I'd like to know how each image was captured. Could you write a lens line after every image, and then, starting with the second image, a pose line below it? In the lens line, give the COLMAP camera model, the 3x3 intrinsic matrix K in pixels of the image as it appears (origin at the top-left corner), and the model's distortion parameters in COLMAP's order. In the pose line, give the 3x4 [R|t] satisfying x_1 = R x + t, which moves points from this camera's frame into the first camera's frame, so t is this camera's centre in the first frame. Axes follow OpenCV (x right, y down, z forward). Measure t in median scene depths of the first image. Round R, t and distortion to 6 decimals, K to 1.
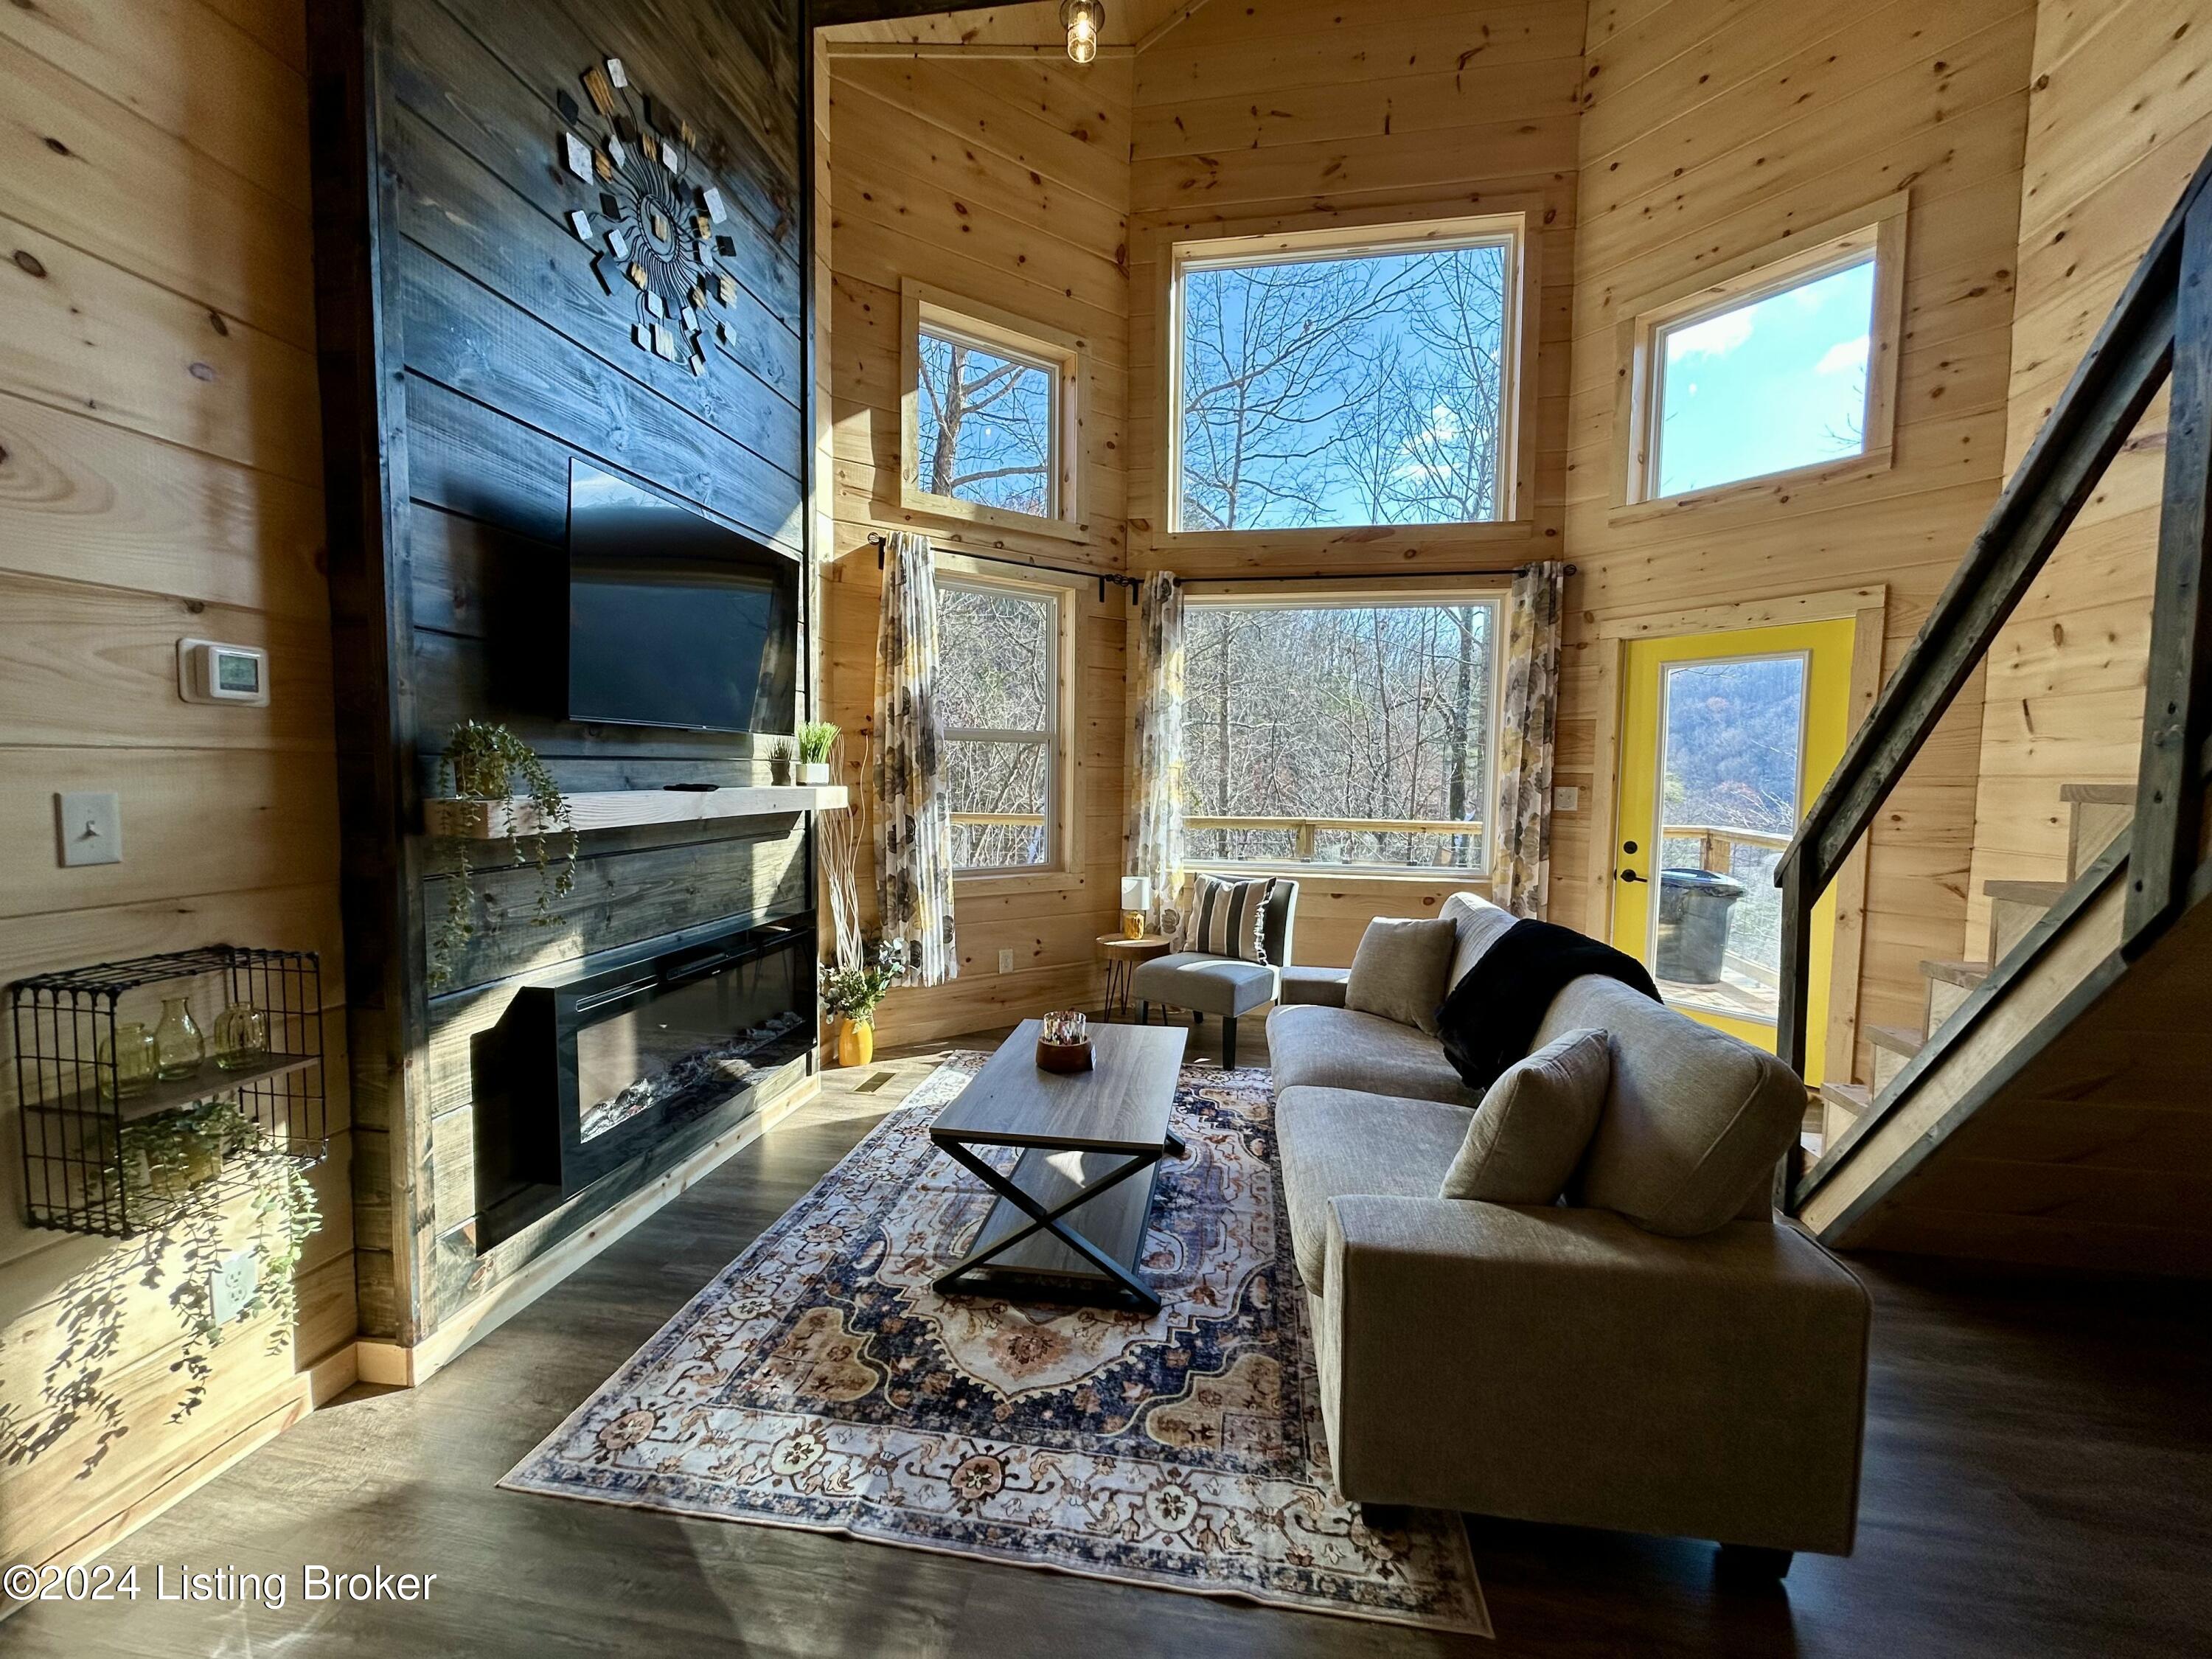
lens RADIAL K [[883.9, 0, 1106.0], [0, 883.9, 829.5], [0, 0, 1]] dist [-0.009421, -0.000009]
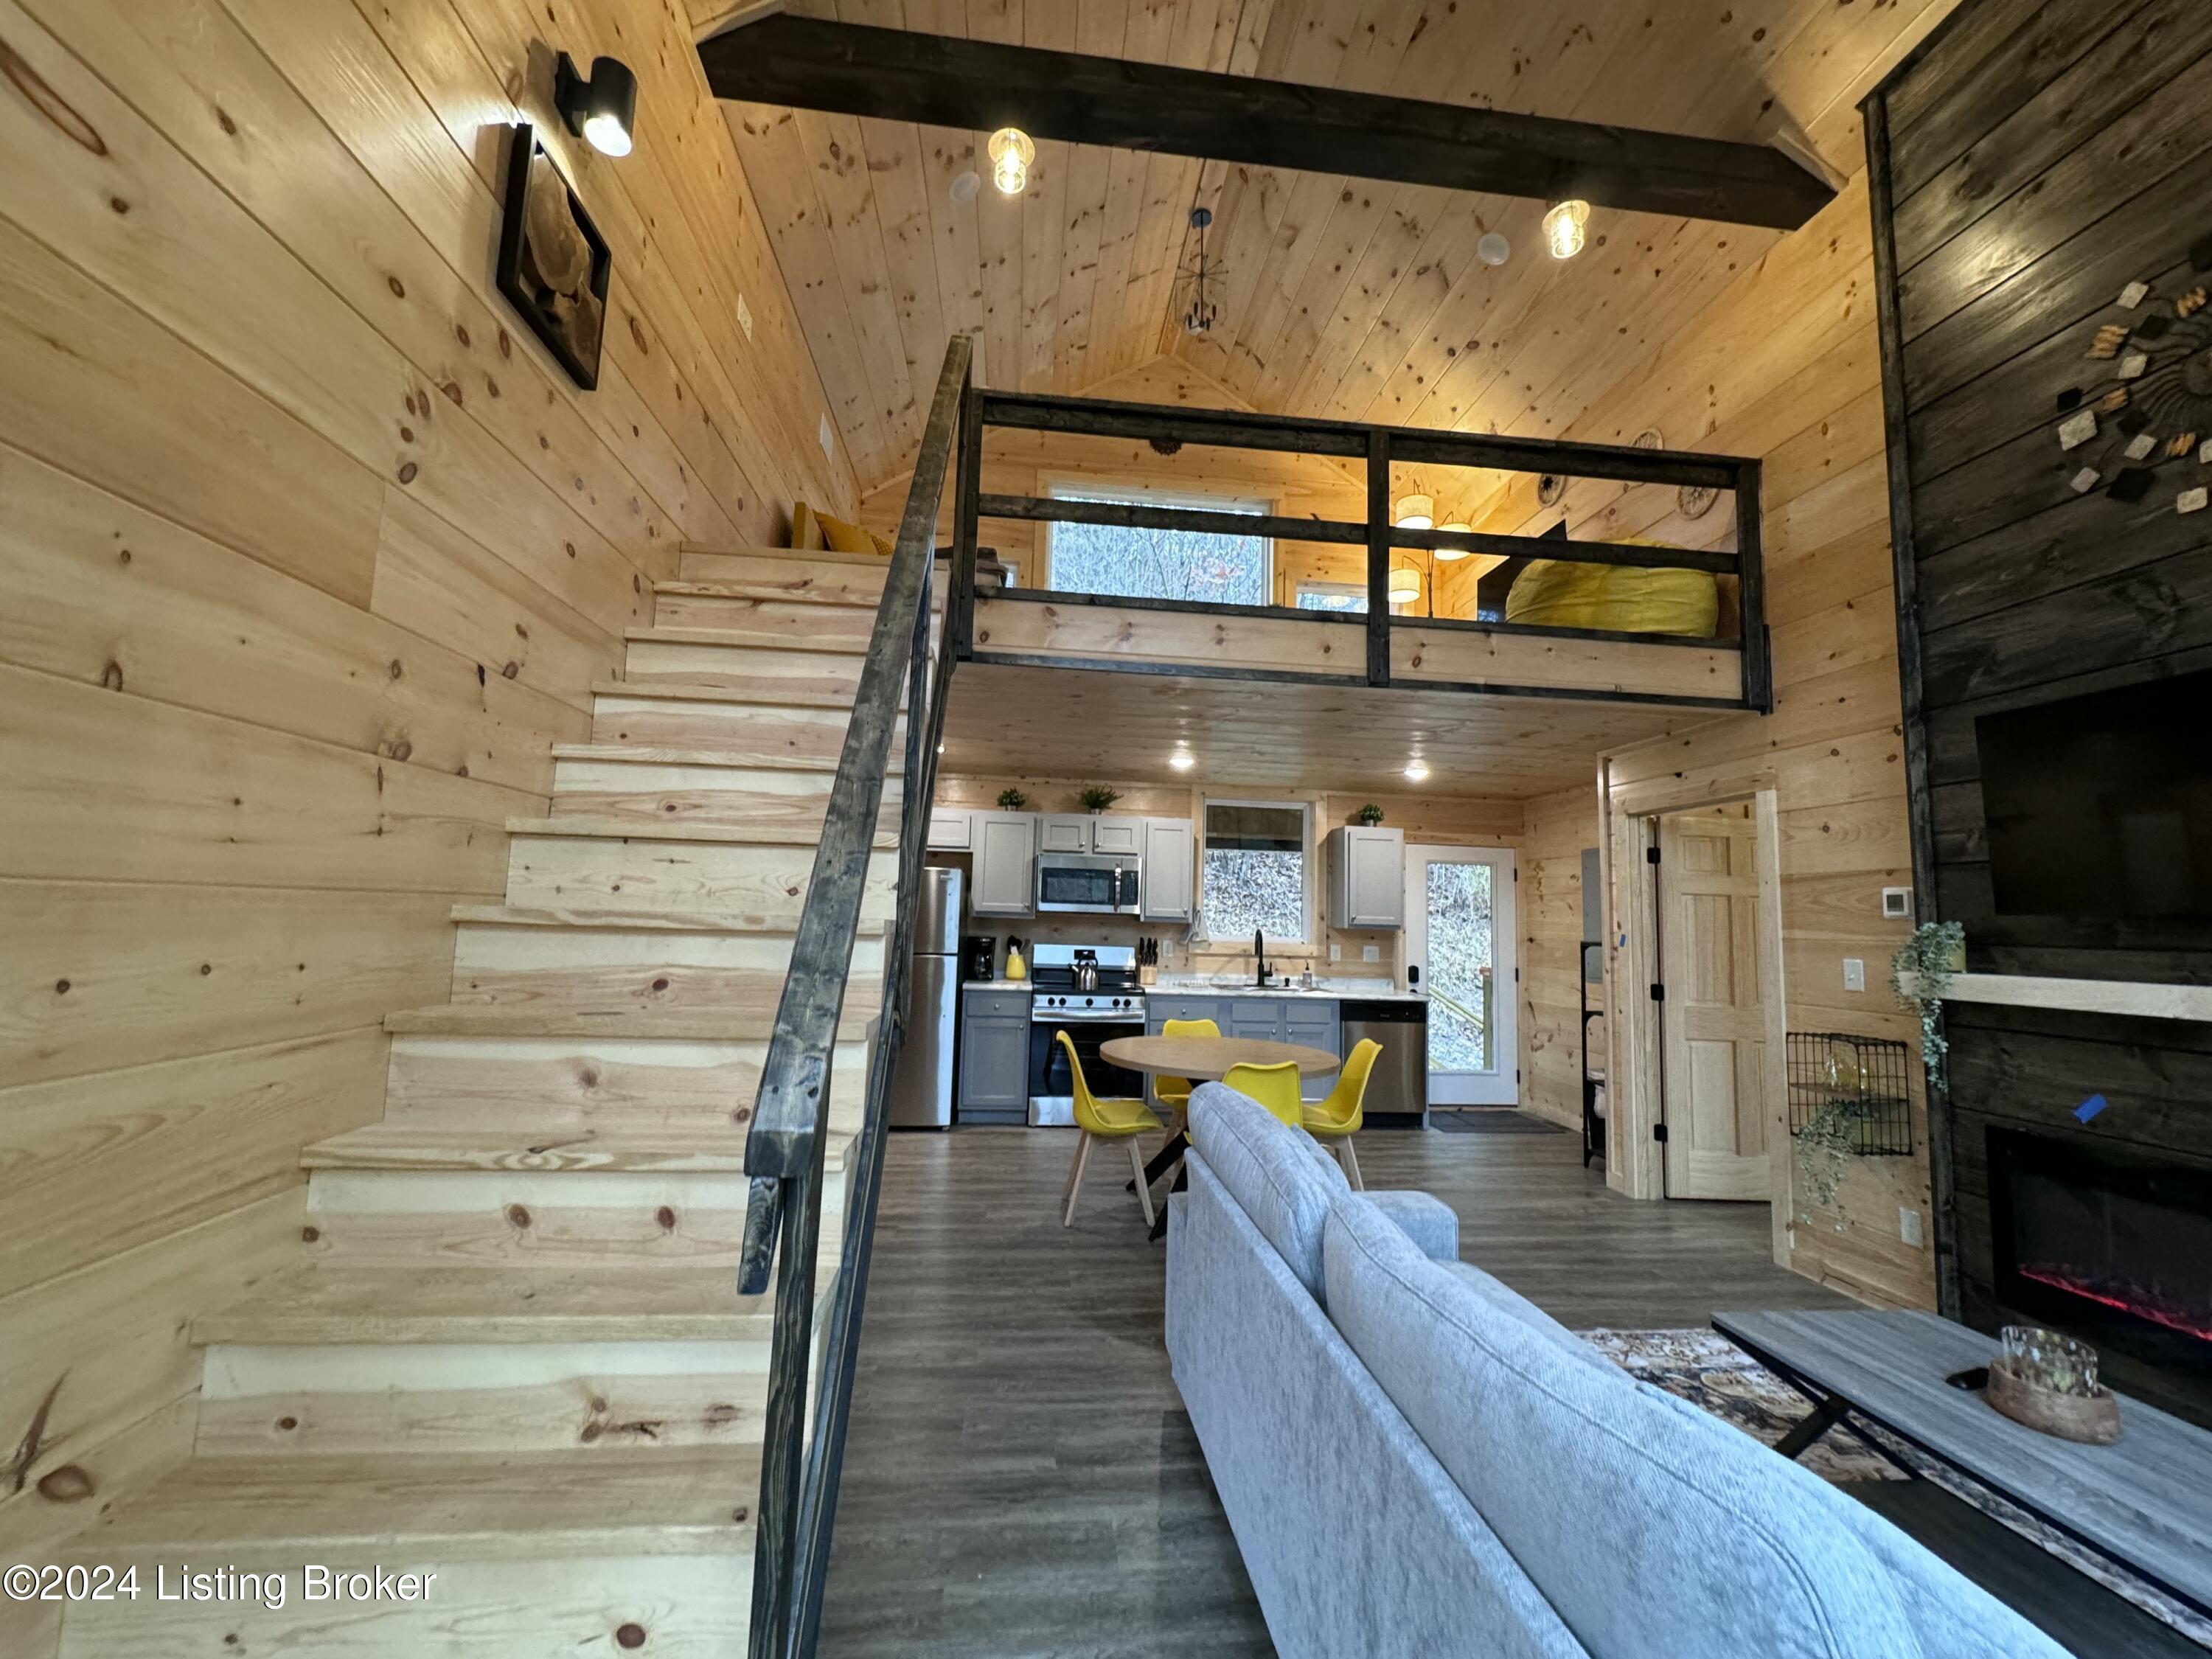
lens RADIAL K [[880.3, 0, 1106.0], [0, 880.3, 829.5], [0, 0, 1]] dist [-0.005269, 0.000149]
pose [[-0.965254, -0.069899, -0.251792, 0.955420], [-0.061483, 0.997260, -0.041147, -0.116876], [0.253978, -0.024236, -0.966906, 1.894510]]
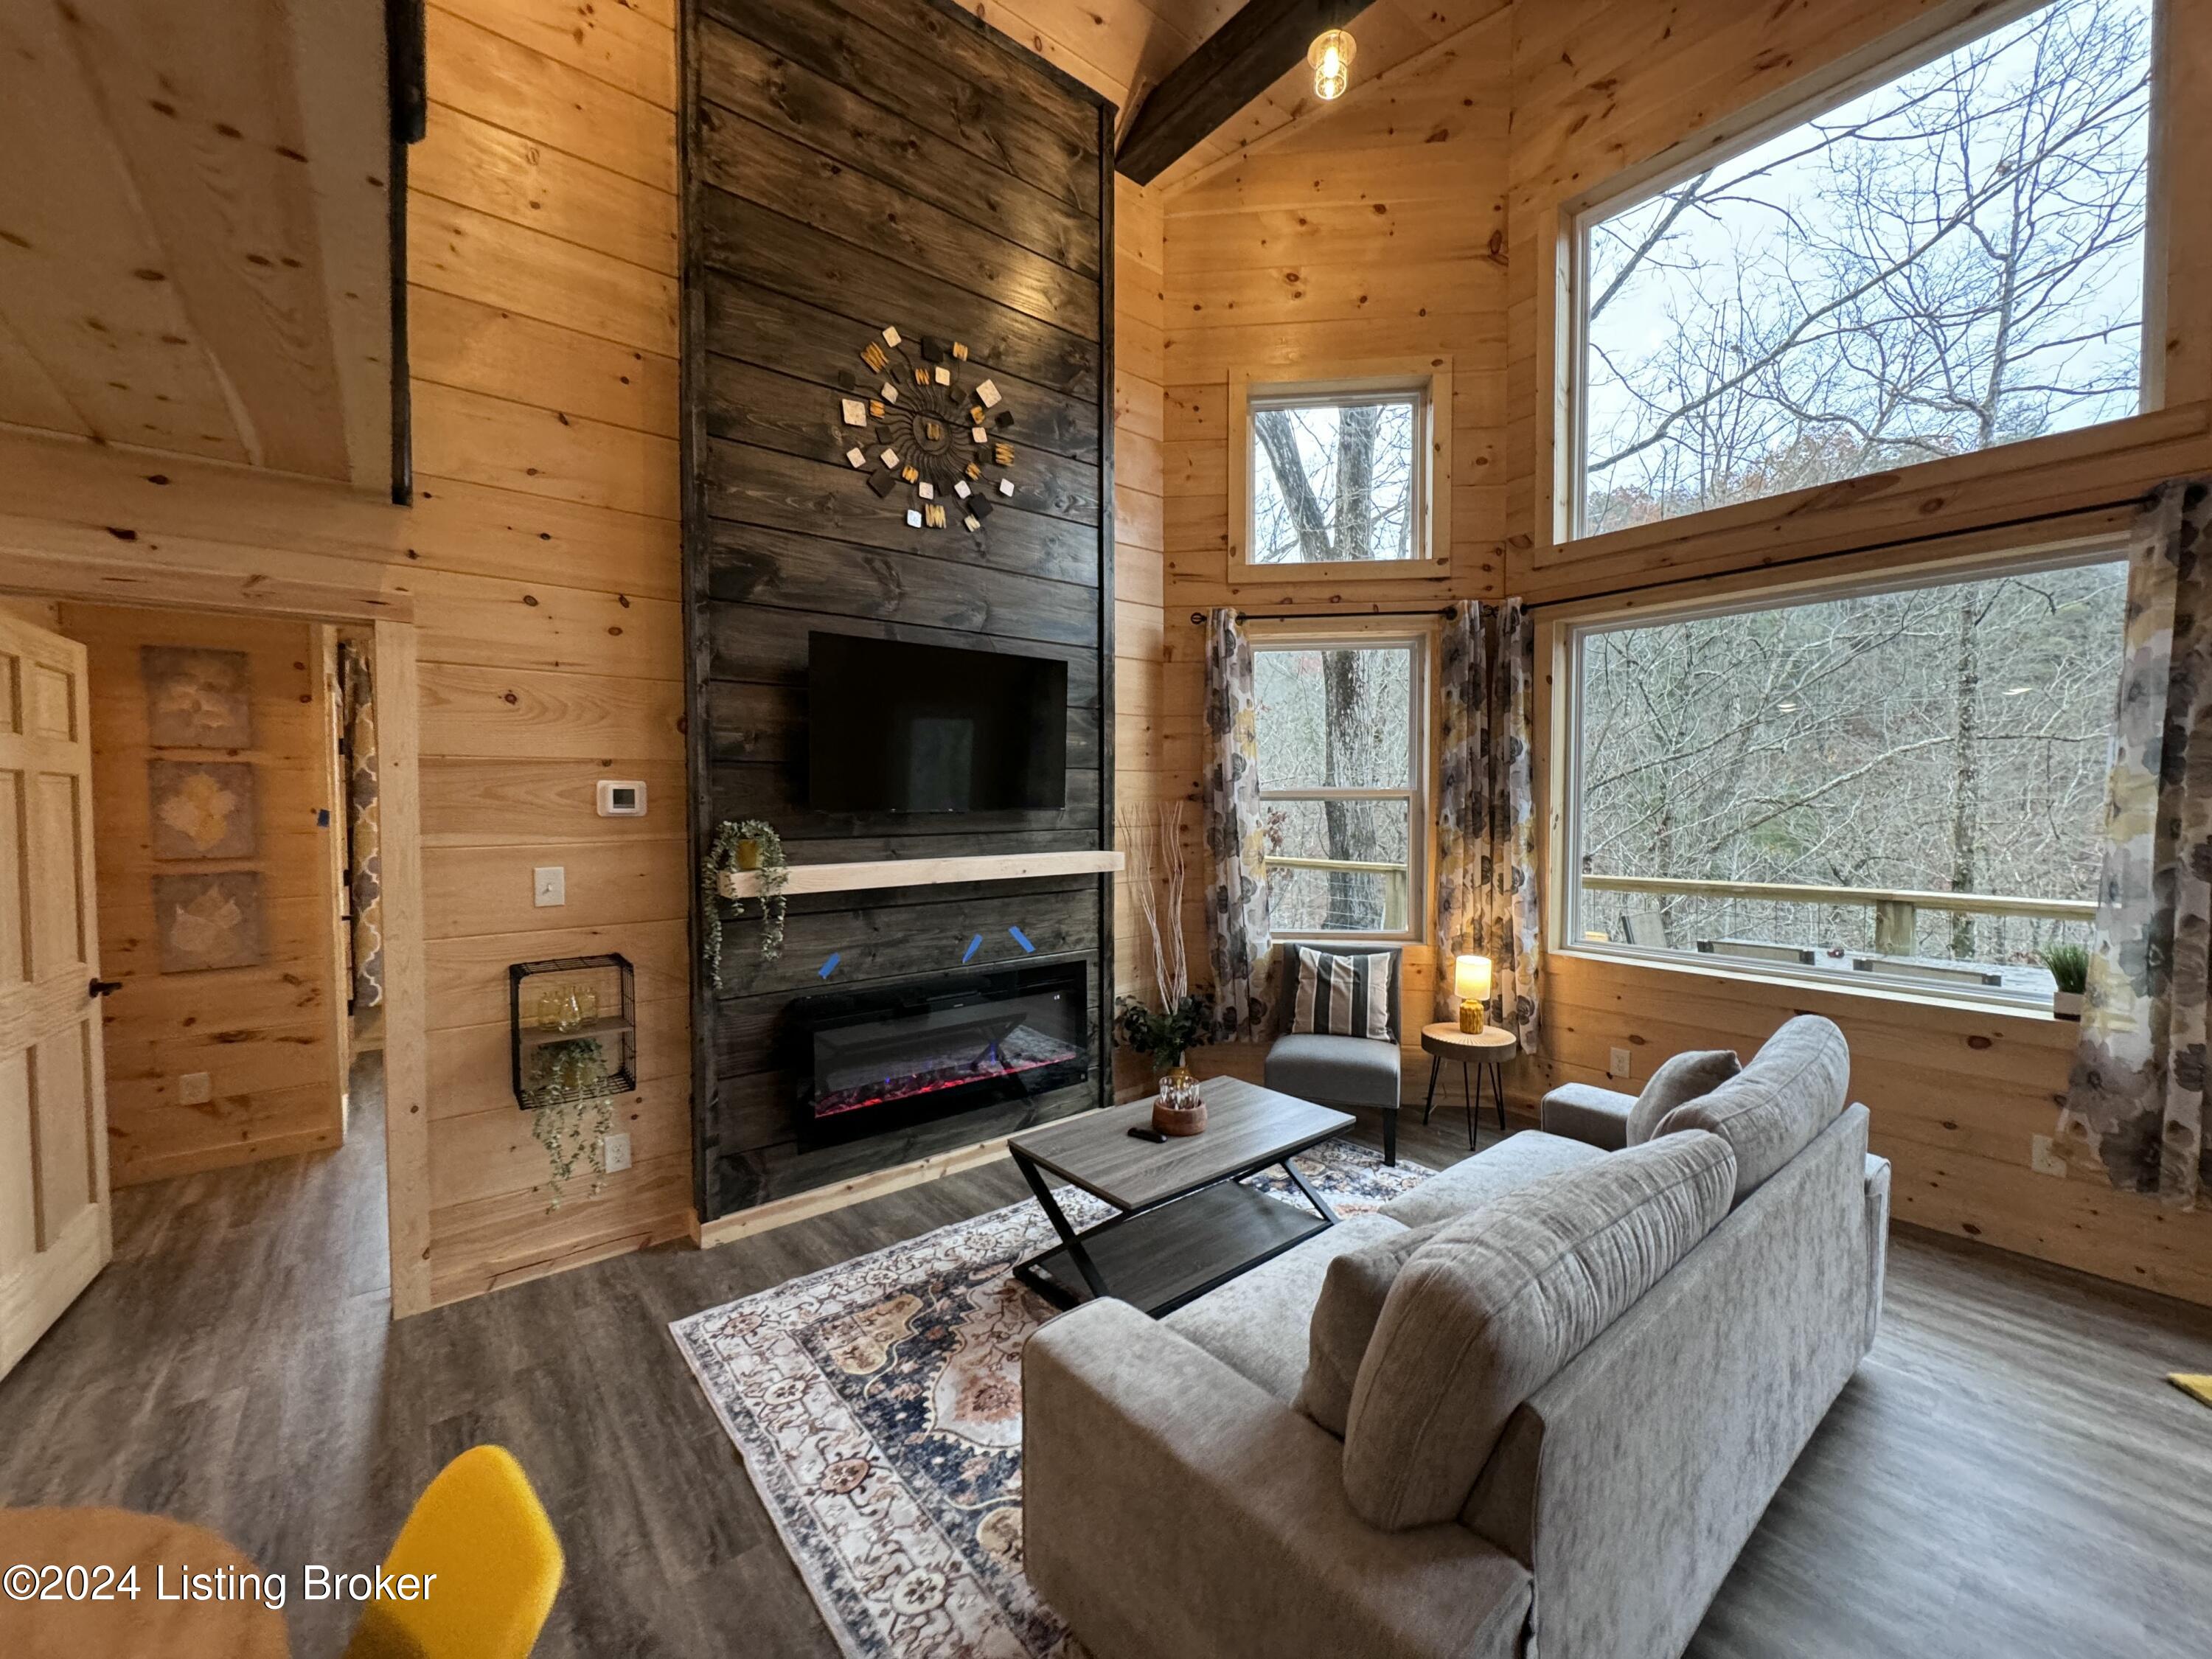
lens RADIAL K [[880.3, 0, 1106.0], [0, 880.3, 829.5], [0, 0, 1]] dist [-0.005269, 0.000149]
pose [[0.748442, 0.006340, -0.663170, 0.684456], [-0.031225, 0.999182, -0.025688, -0.077454], [0.662465, 0.039934, 0.748028, 0.252739]]
